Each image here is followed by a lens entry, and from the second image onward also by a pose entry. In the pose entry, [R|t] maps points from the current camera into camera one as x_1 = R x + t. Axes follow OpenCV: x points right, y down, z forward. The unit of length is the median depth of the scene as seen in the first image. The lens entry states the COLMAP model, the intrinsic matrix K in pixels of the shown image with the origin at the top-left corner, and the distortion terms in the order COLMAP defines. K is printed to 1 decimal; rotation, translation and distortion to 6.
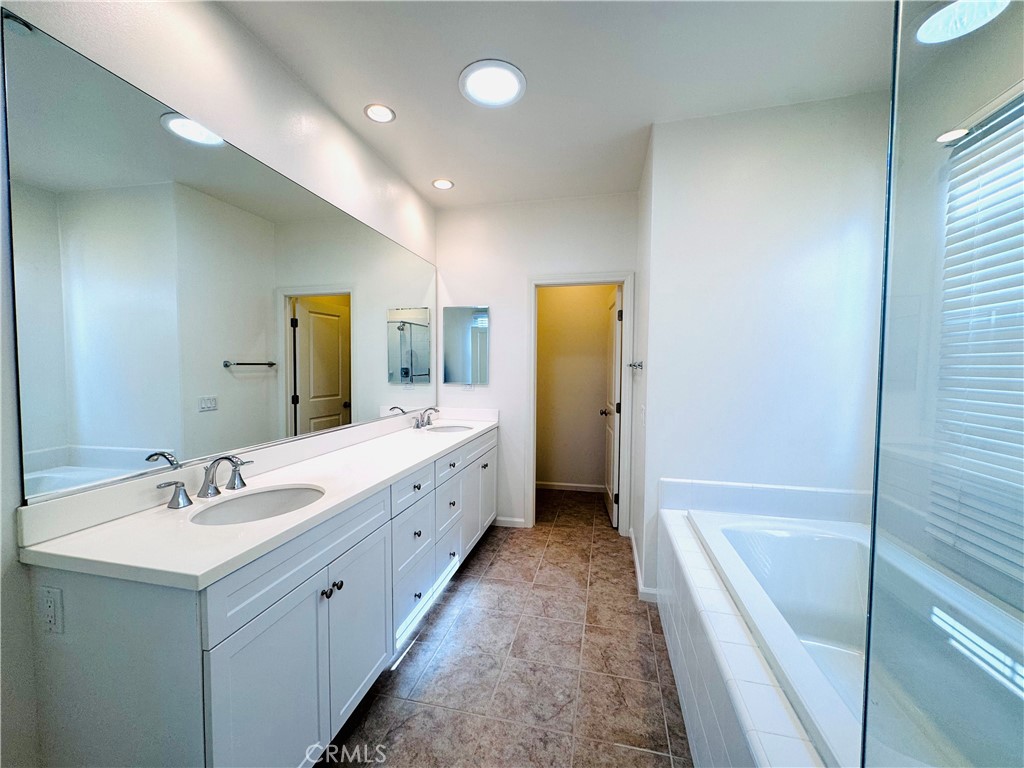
lens RADIAL K [[408.6, 0, 511.1], [0, 408.6, 383.2], [0, 0, 1]] dist [-0.002097, 0.000280]
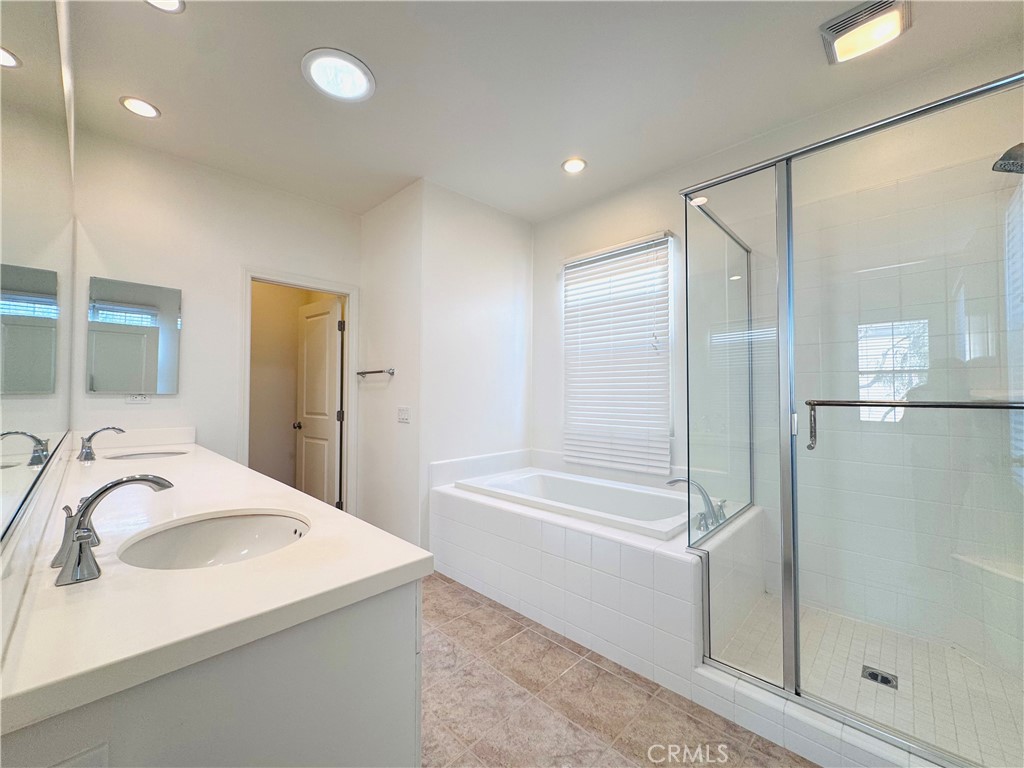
lens RADIAL K [[408.6, 0, 510.4], [0, 408.6, 385.4], [0, 0, 1]] dist [-0.002097, 0.000280]
pose [[0.519850, 0.012940, 0.854159, -0.767675], [0.038938, 0.998487, -0.038825, 0.080591], [-0.853370, 0.053443, 0.518560, 0.206781]]
